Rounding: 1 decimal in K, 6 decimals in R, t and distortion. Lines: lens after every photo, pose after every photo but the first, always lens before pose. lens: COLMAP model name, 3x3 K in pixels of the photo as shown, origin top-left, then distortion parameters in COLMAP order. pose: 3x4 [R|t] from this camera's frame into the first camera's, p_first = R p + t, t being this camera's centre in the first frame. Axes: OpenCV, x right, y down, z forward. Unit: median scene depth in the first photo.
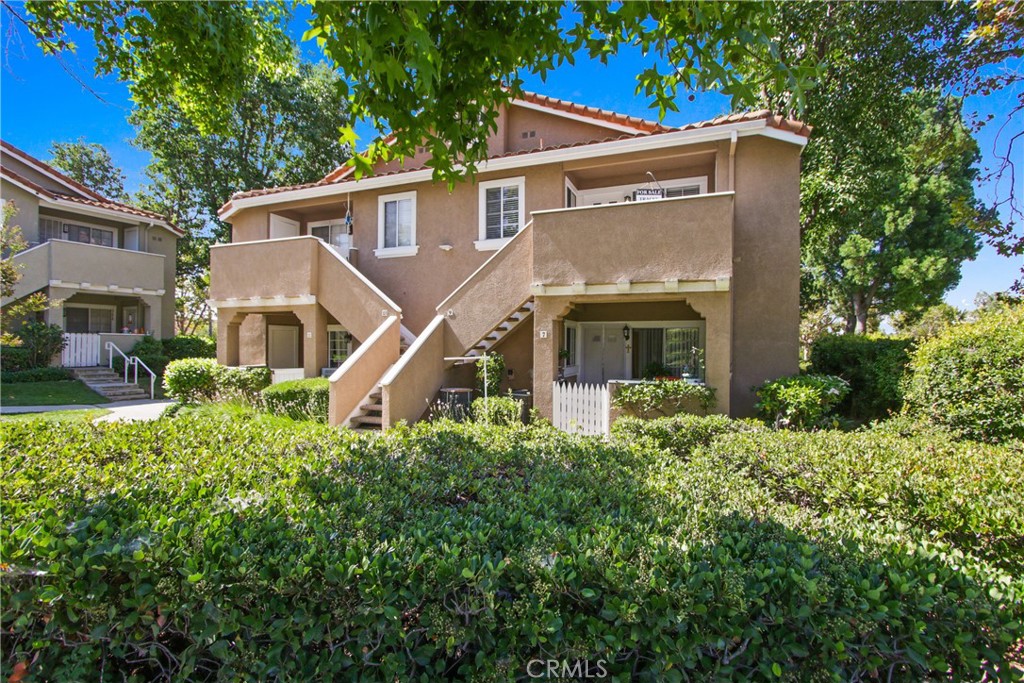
lens RADIAL K [[480.2, 0, 512.0], [0, 480.2, 341.5], [0, 0, 1]] dist [-0.015796, -0.000136]
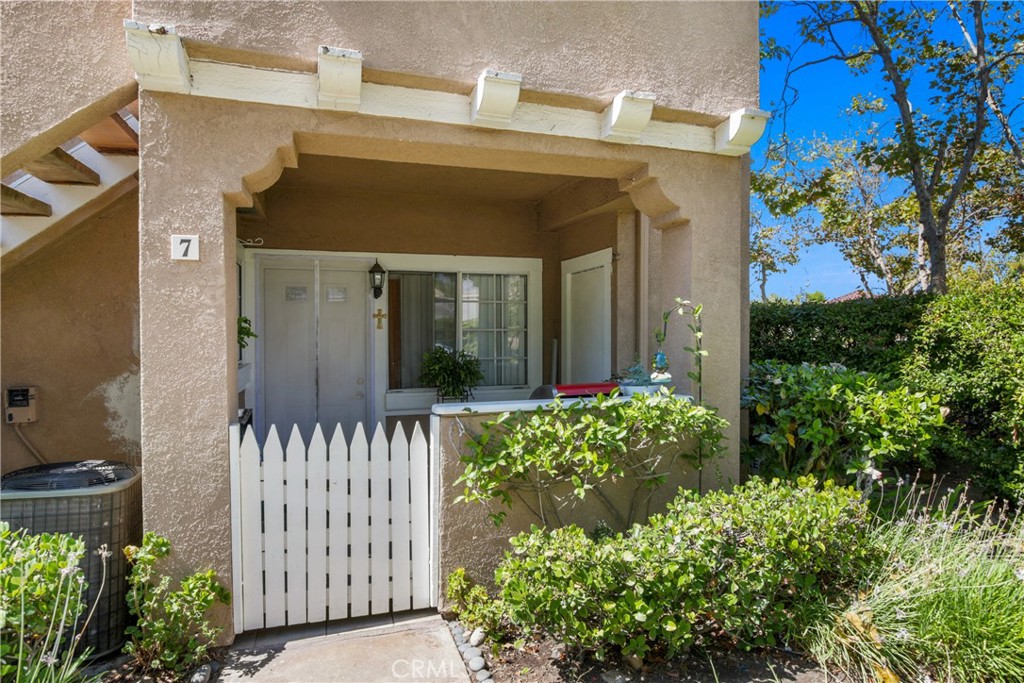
lens RADIAL K [[608.2, 0, 512.0], [0, 608.2, 341.5], [0, 0, 1]] dist [-0.003106, -0.000444]
pose [[0.765774, -0.014924, 0.642936, -0.009589], [0.005636, 0.999848, 0.016496, 0.032012], [-0.643085, -0.009009, 0.765742, 0.646811]]
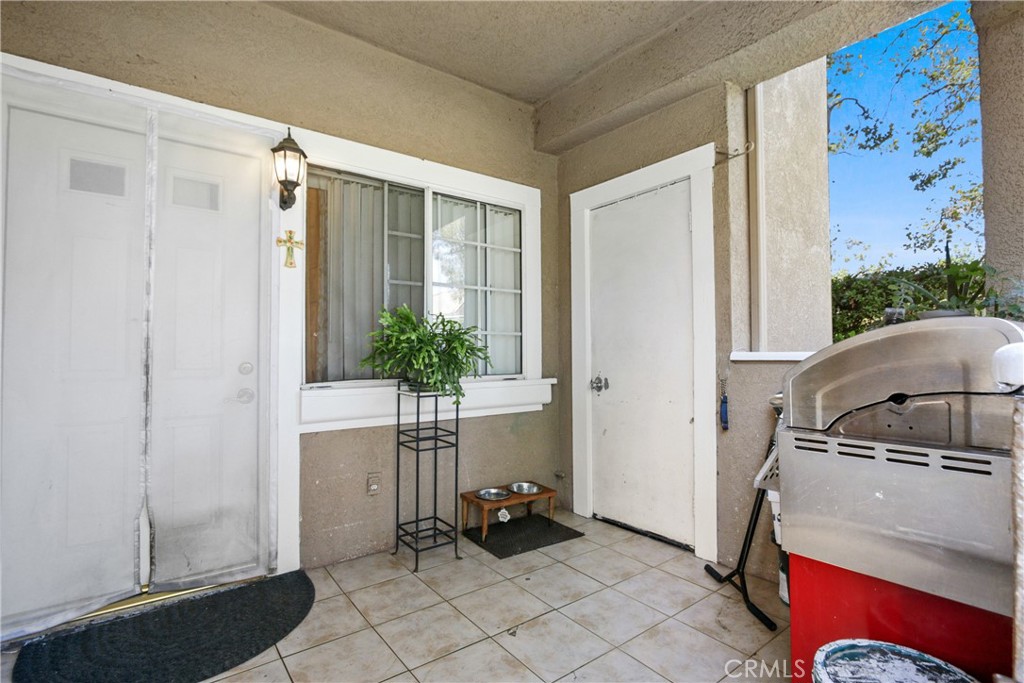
lens RADIAL K [[480.2, 0, 512.0], [0, 480.2, 341.5], [0, 0, 1]] dist [-0.015796, -0.000136]
pose [[0.511309, 0.011681, 0.859318, 0.133216], [0.006004, 0.999835, -0.017164, 0.075264], [-0.859376, 0.013936, 0.511154, 0.990806]]
